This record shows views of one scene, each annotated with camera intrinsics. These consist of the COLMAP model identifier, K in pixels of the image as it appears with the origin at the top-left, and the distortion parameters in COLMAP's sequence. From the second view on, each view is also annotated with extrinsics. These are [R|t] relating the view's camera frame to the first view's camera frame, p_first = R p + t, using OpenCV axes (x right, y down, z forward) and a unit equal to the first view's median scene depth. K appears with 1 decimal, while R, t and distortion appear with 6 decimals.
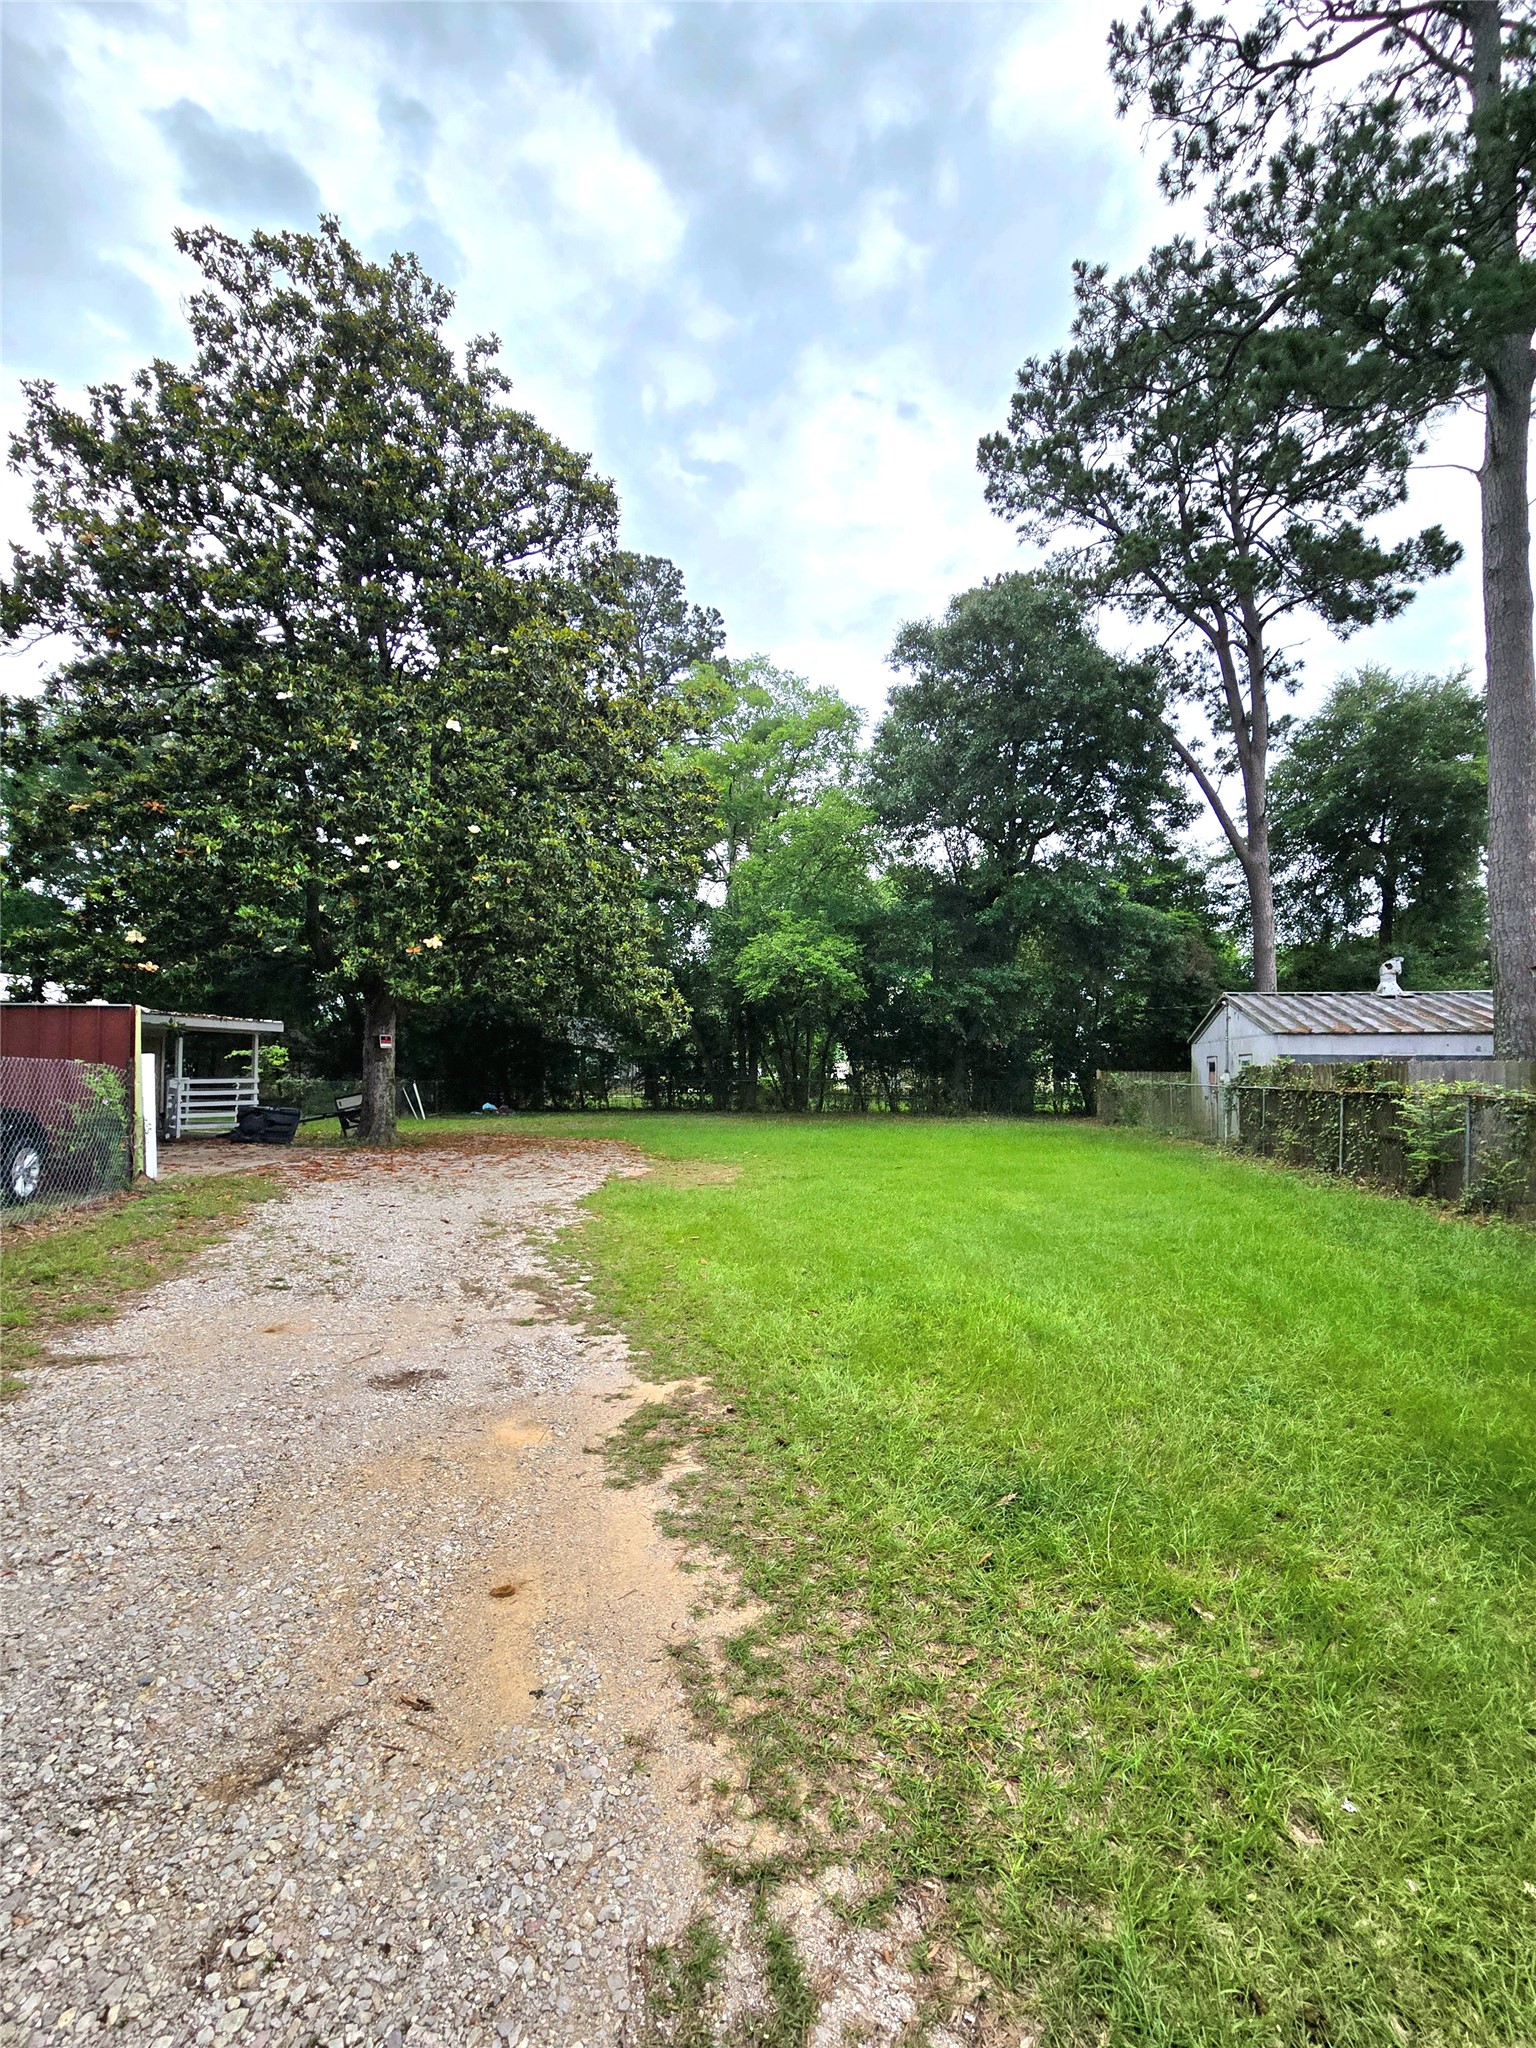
lens RADIAL K [[830.7, 0, 768.0], [0, 830.7, 1024.0], [0, 0, 1]] dist [-0.000113, 0.009369]
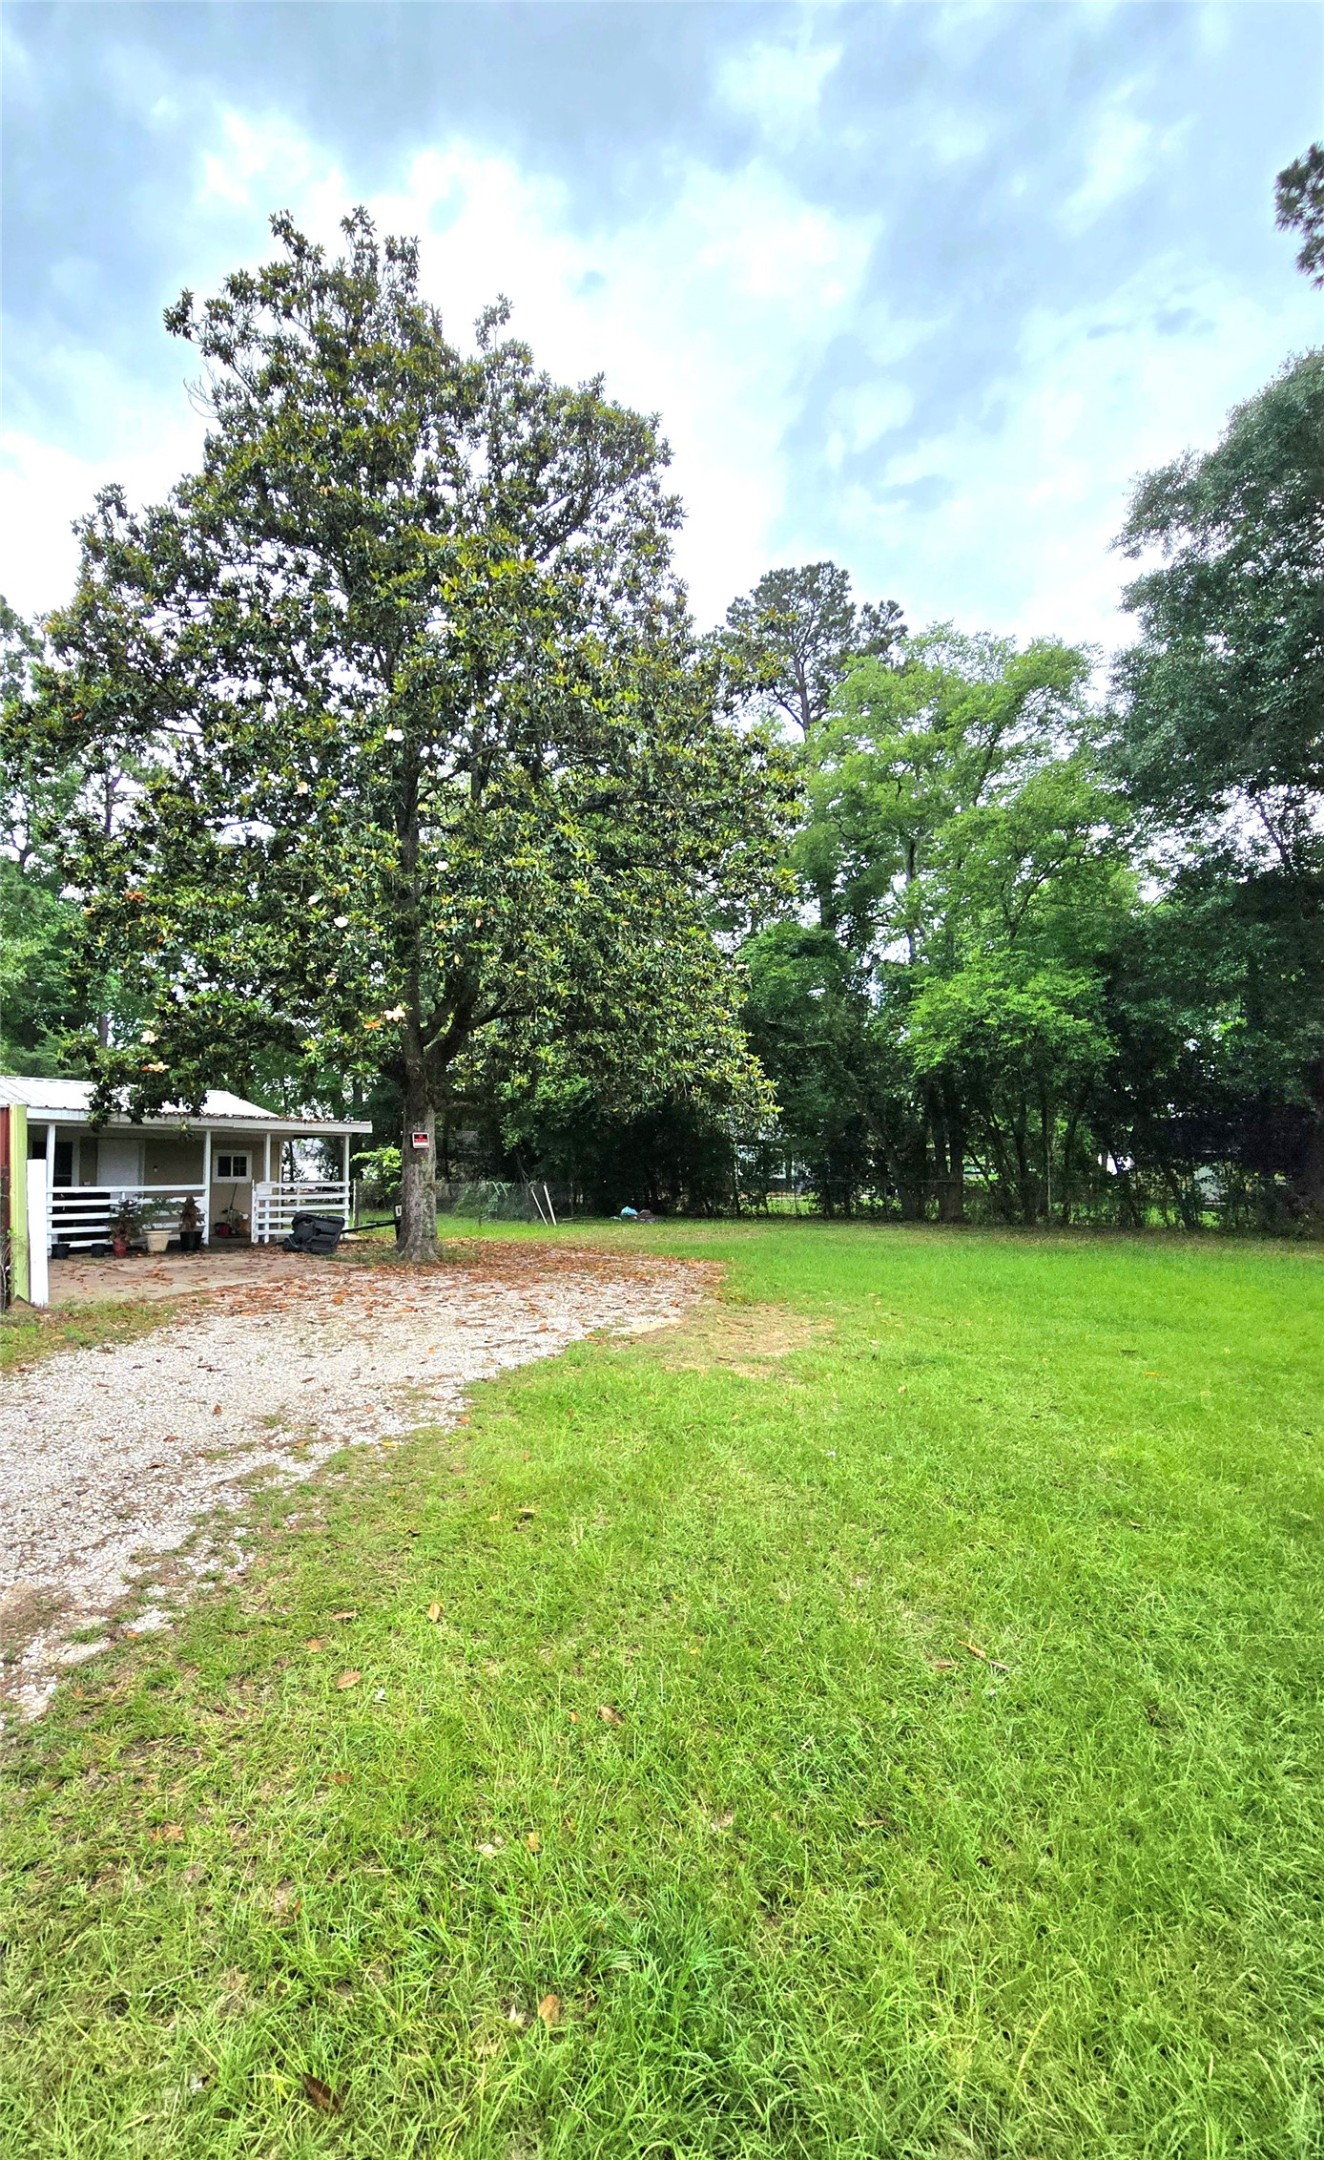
lens RADIAL K [[830.3, 0, 581.0], [0, 830.3, 1093.3], [0, 0, 1]] dist [0.014311, -0.014980]
pose [[0.867057, -0.052634, -0.495421, 0.075006], [0.036481, 0.998442, -0.042229, 0.009669], [0.496871, 0.018541, 0.867626, 0.212200]]
